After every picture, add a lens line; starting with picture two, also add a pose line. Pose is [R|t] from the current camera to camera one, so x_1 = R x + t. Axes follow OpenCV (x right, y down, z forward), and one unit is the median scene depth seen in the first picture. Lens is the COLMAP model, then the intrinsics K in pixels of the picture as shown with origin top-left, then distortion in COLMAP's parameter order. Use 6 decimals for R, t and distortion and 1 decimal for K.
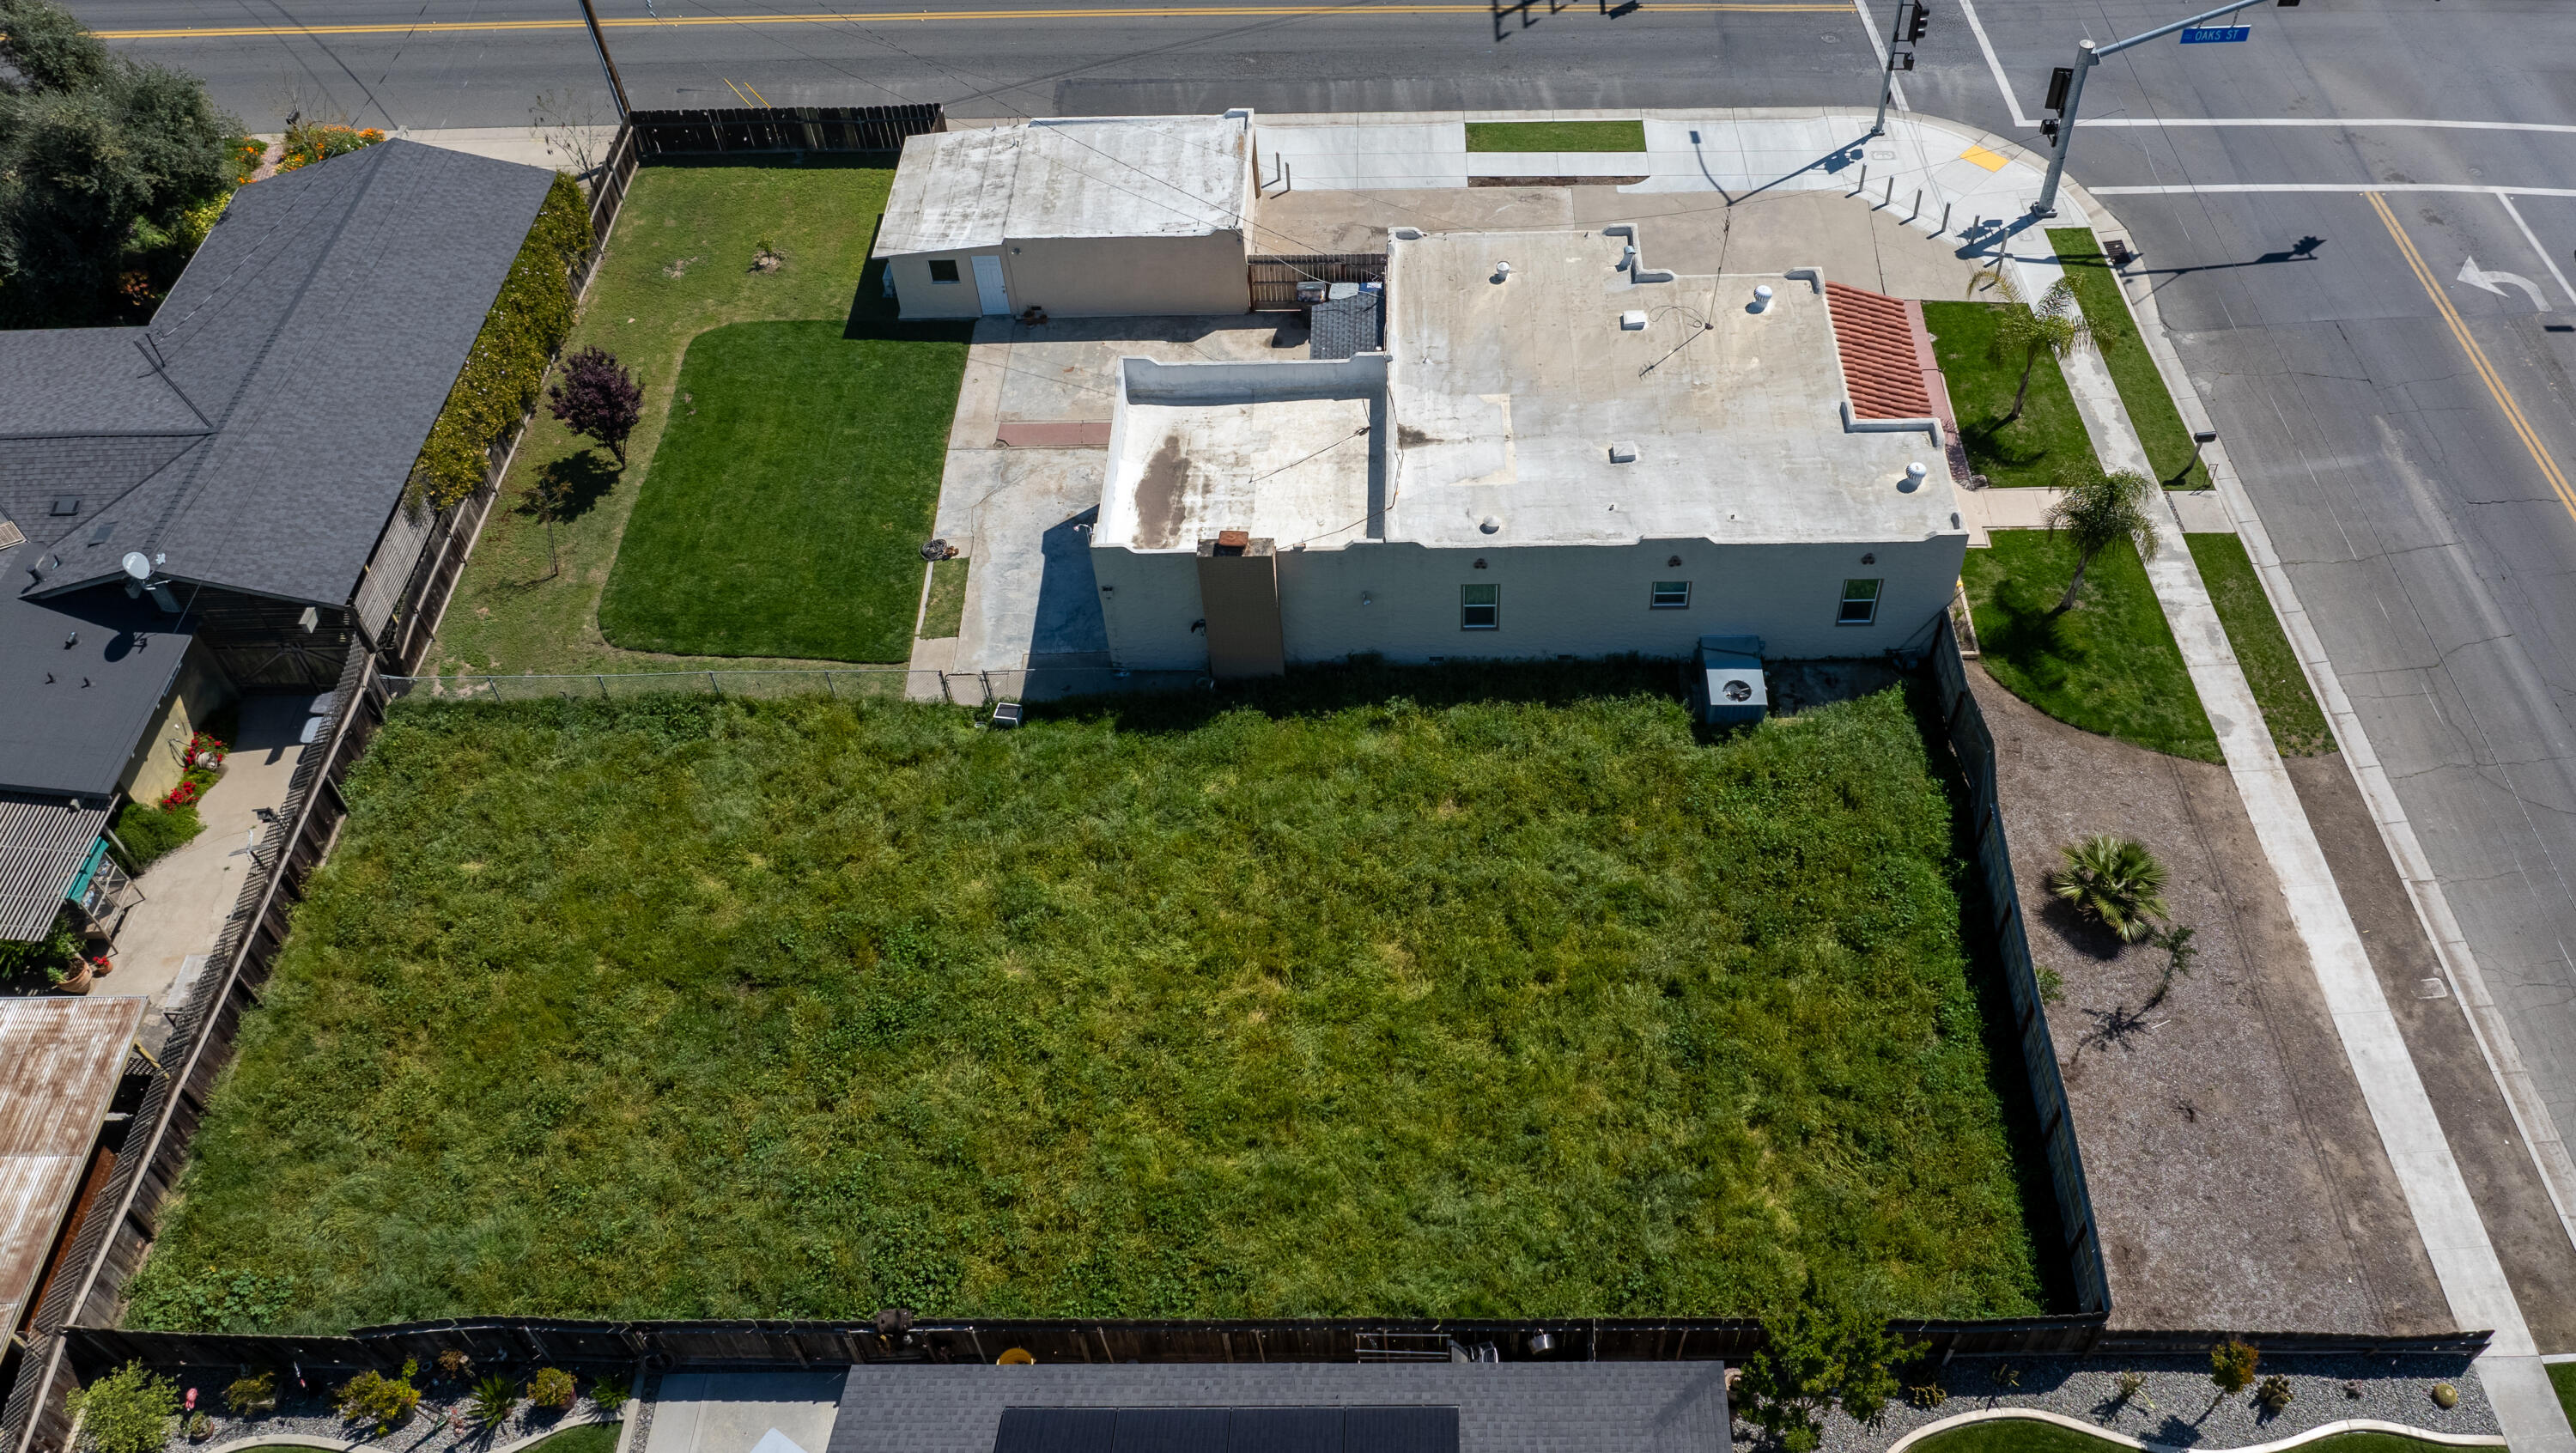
lens RADIAL K [[1962.4, 0, 1288.0], [0, 1962.4, 726.5], [0, 0, 1]] dist [-0.004651, -0.050720]
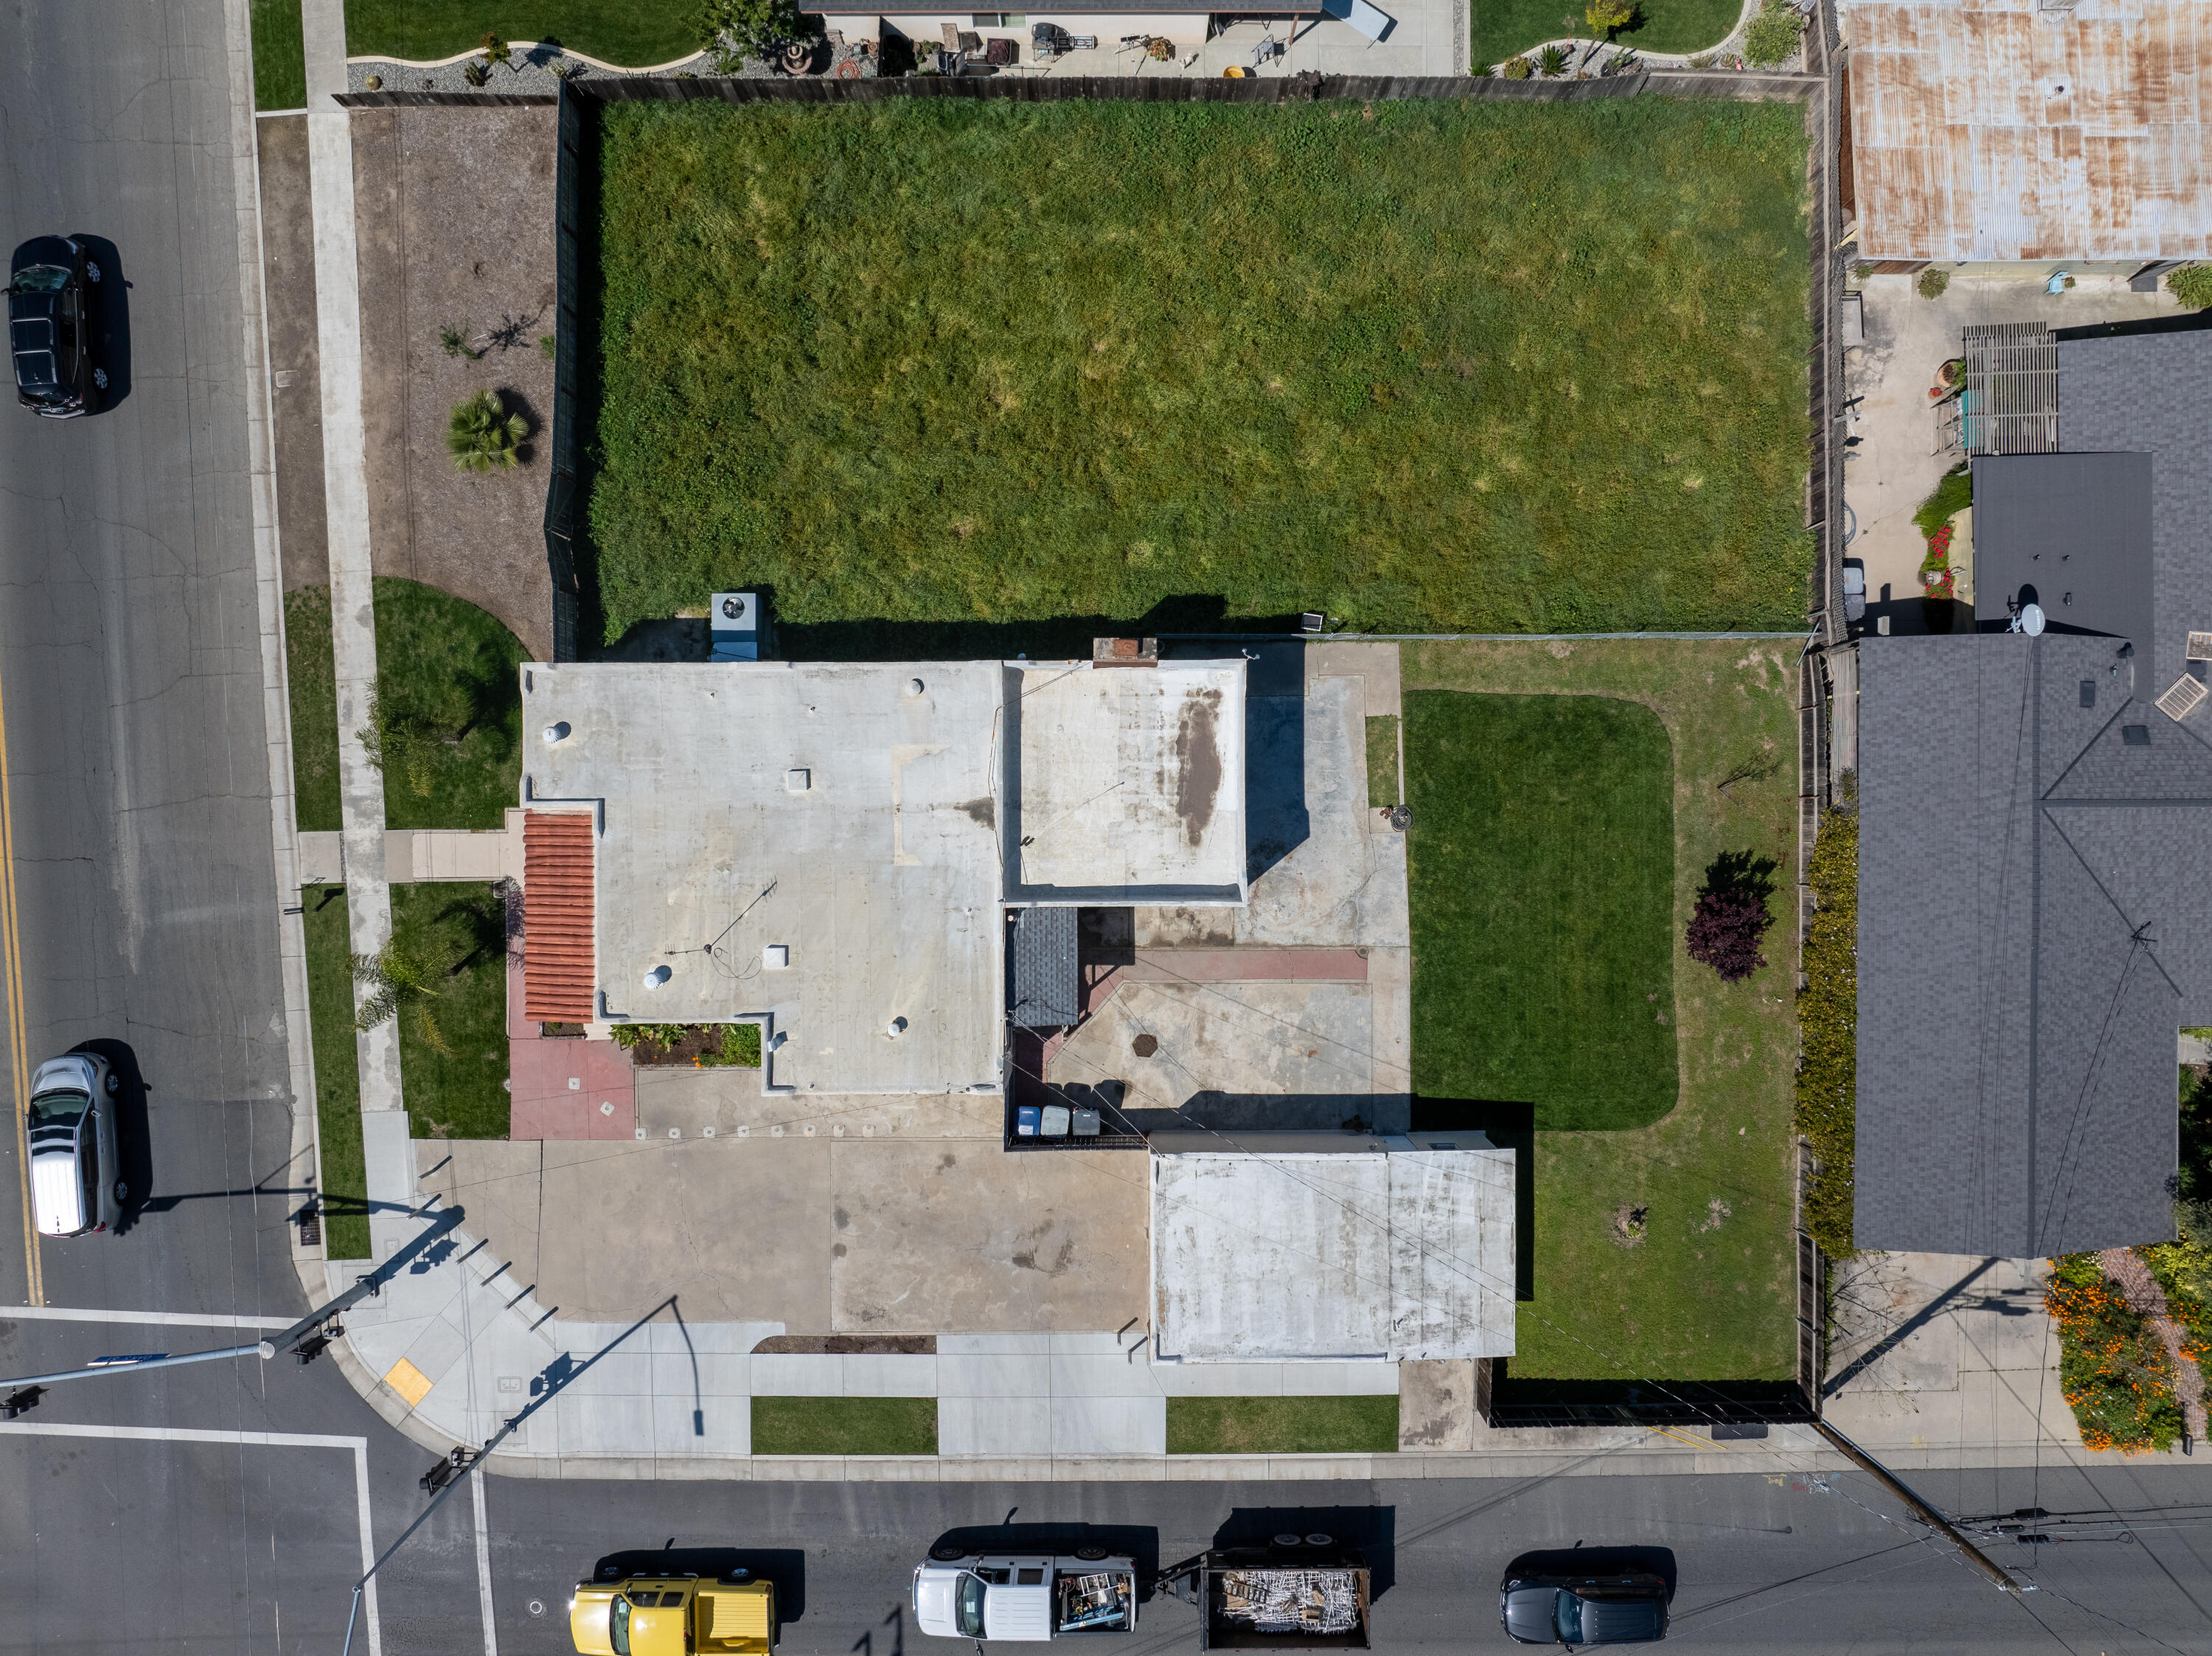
lens RADIAL K [[1531.3, 0, 1178.5], [0, 1531.3, 828.7], [0, 0, 1]] dist [-0.032874, -0.002742]
pose [[-0.999170, 0.040108, 0.007101, -0.055784], [-0.026149, -0.765301, 0.643141, -0.706885], [0.031230, 0.642421, 0.765715, 0.313757]]
